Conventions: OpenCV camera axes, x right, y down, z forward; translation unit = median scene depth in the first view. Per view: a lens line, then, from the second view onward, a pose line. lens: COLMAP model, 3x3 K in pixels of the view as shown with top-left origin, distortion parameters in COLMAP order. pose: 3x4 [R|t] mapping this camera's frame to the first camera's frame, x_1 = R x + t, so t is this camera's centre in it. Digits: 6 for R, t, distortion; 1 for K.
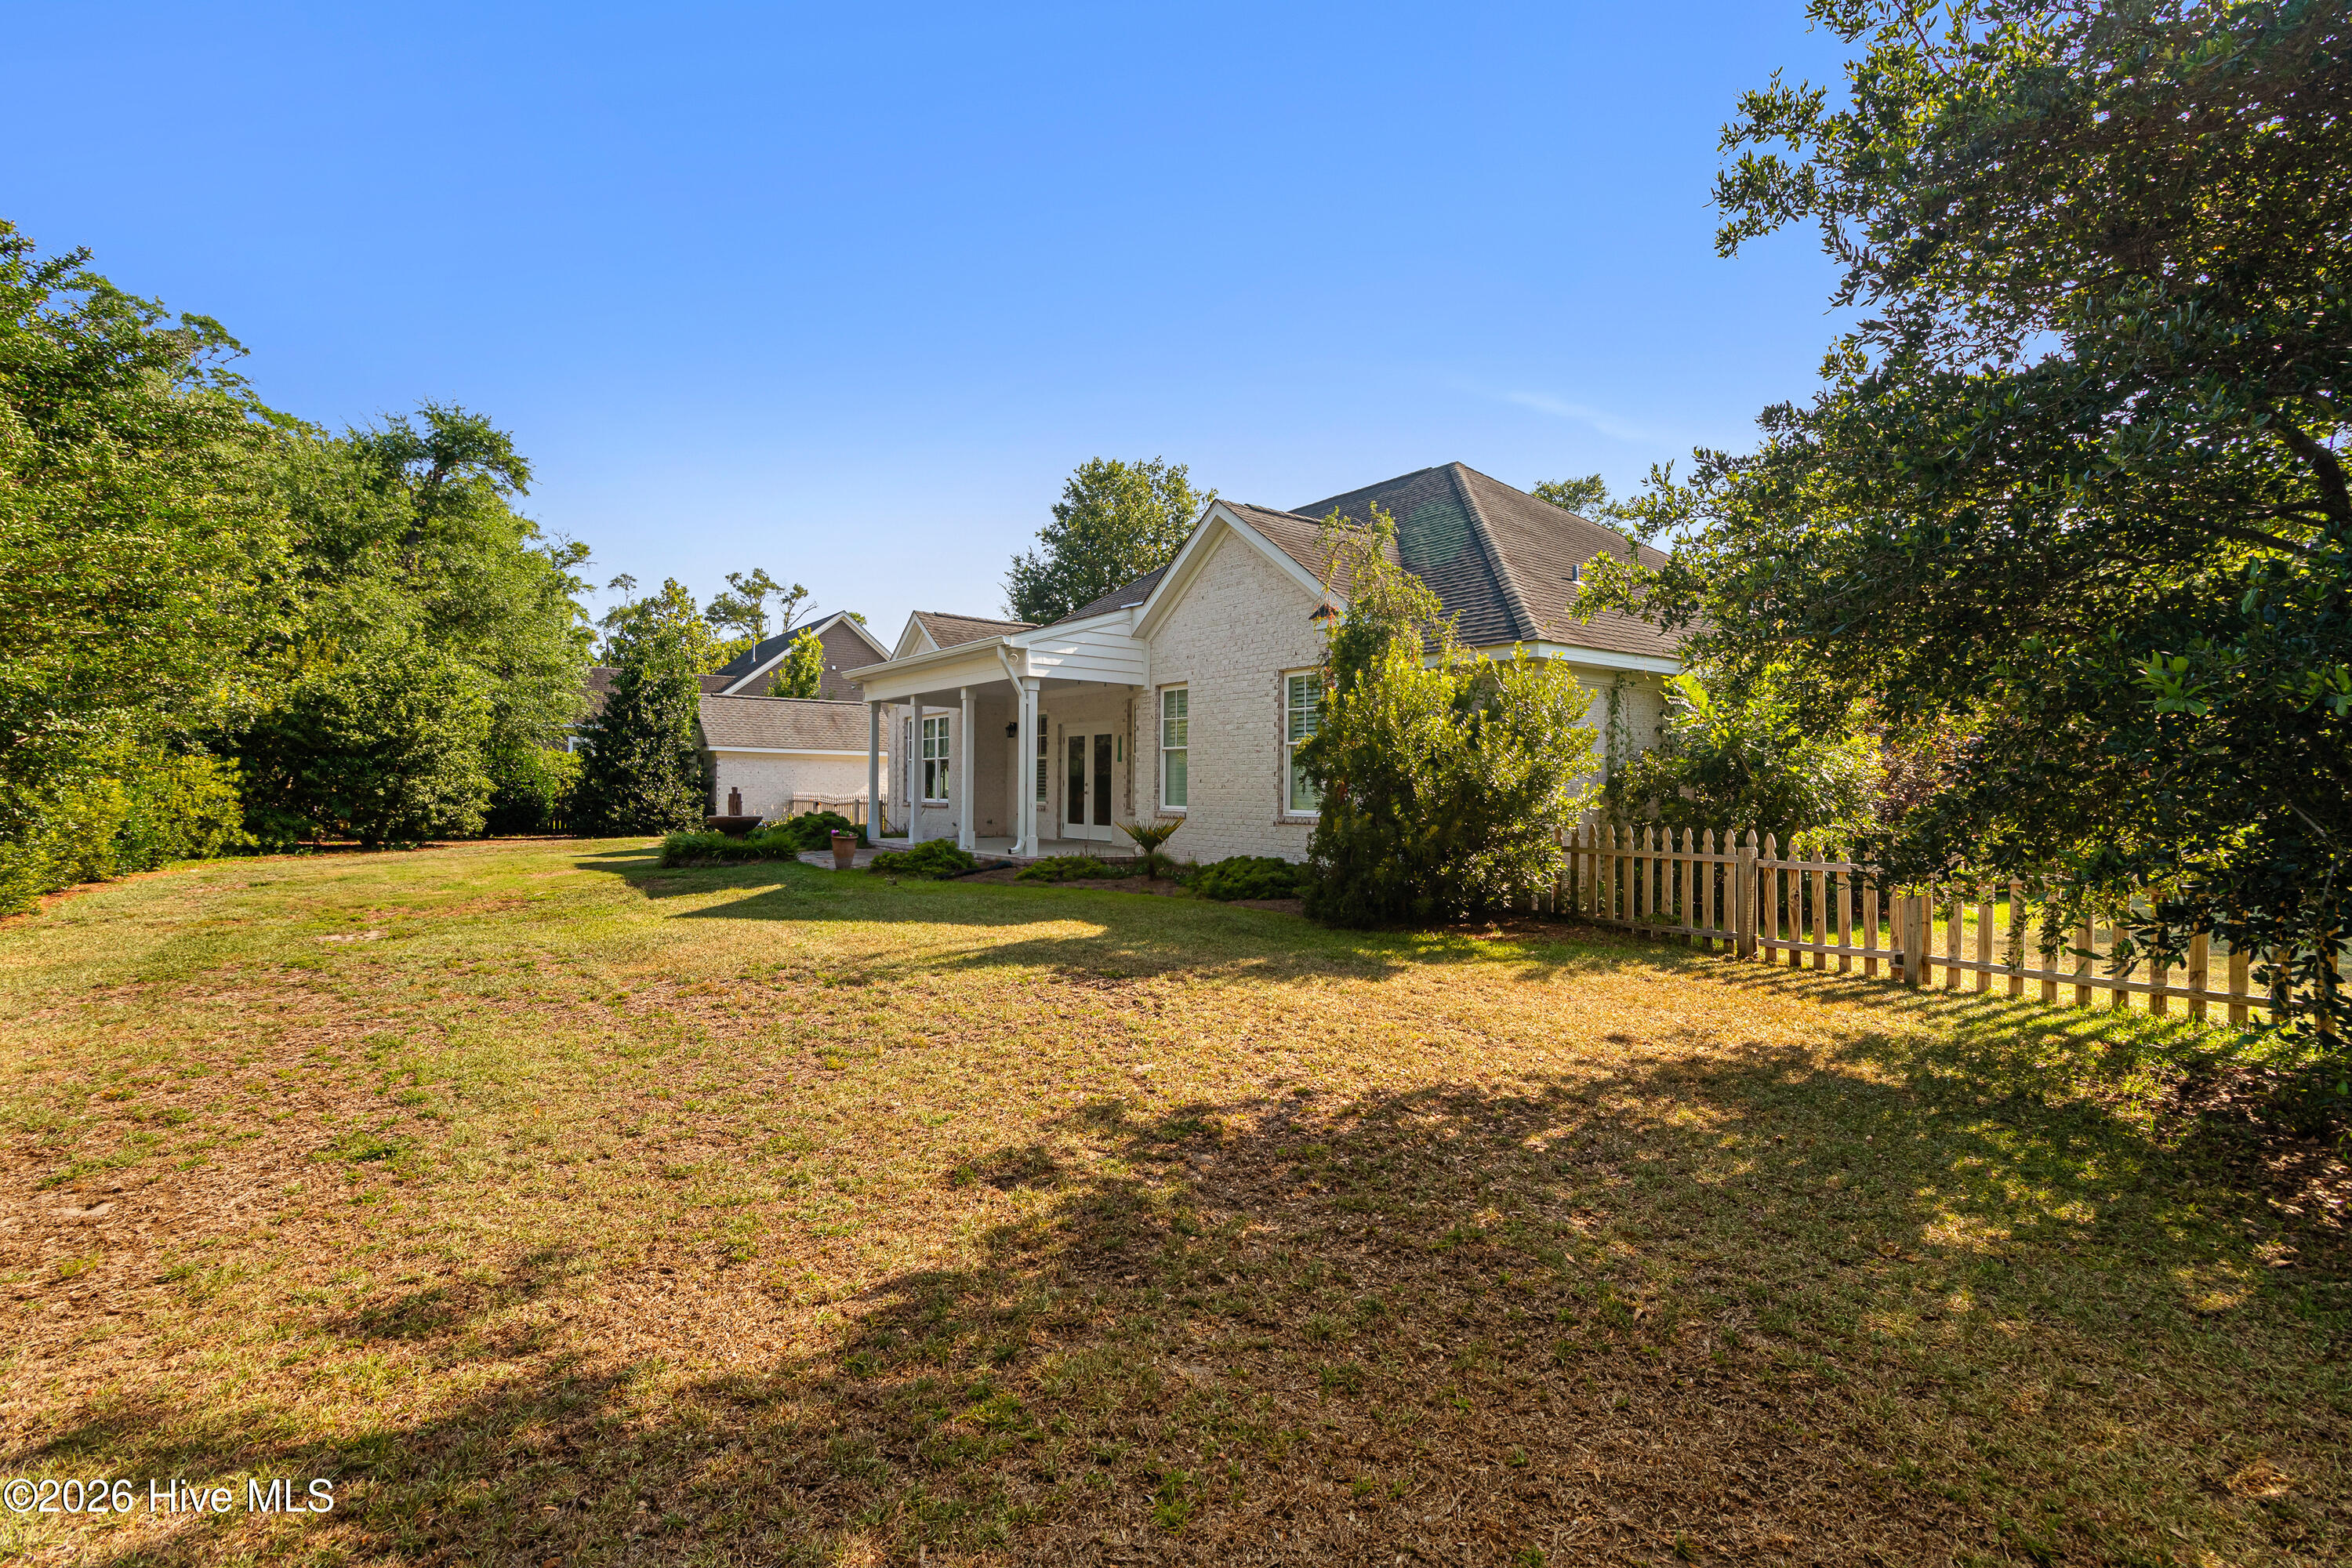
lens RADIAL K [[1085.0, 0, 1164.5], [0, 1085.0, 783.1], [0, 0, 1]] dist [0.003650, 0.000717]
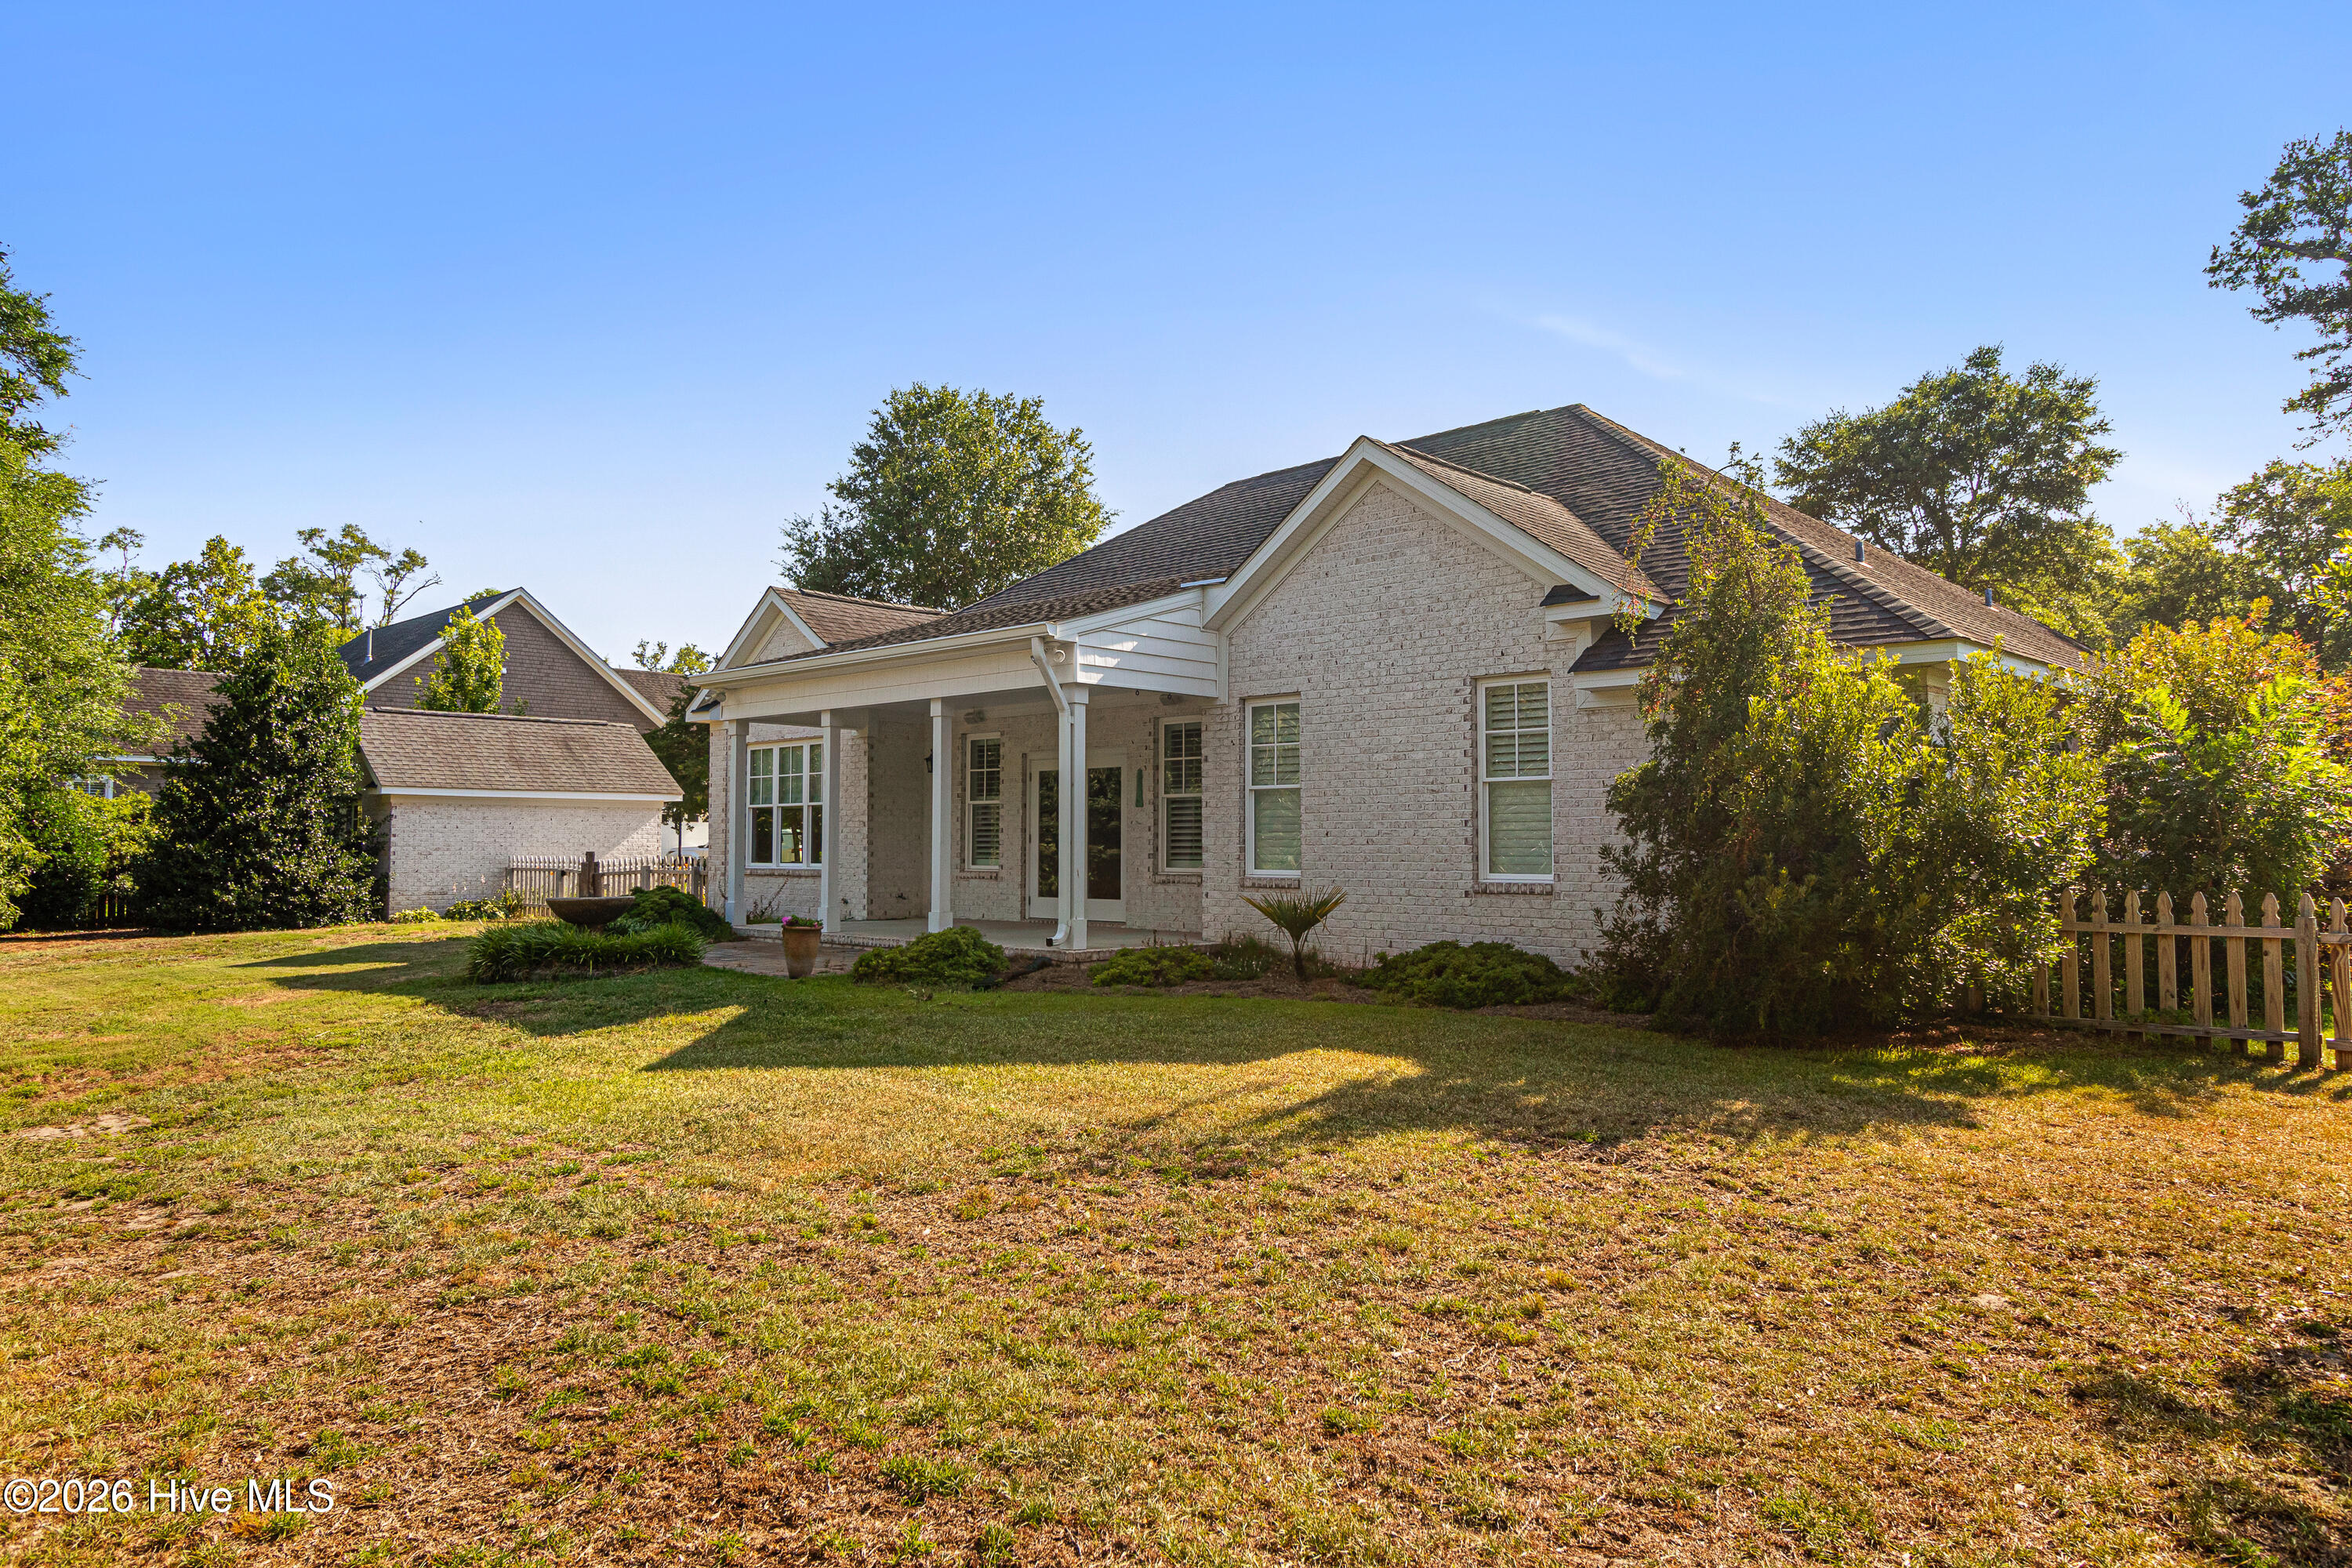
lens RADIAL K [[1448.9, 0, 1181.3], [0, 1448.9, 772.8], [0, 0, 1]] dist [-0.000221, -0.002165]
pose [[0.979657, -0.003482, 0.200647, -0.126549], [0.011685, 0.999143, -0.039713, -0.002786], [-0.200337, 0.041250, 0.978858, 0.053008]]
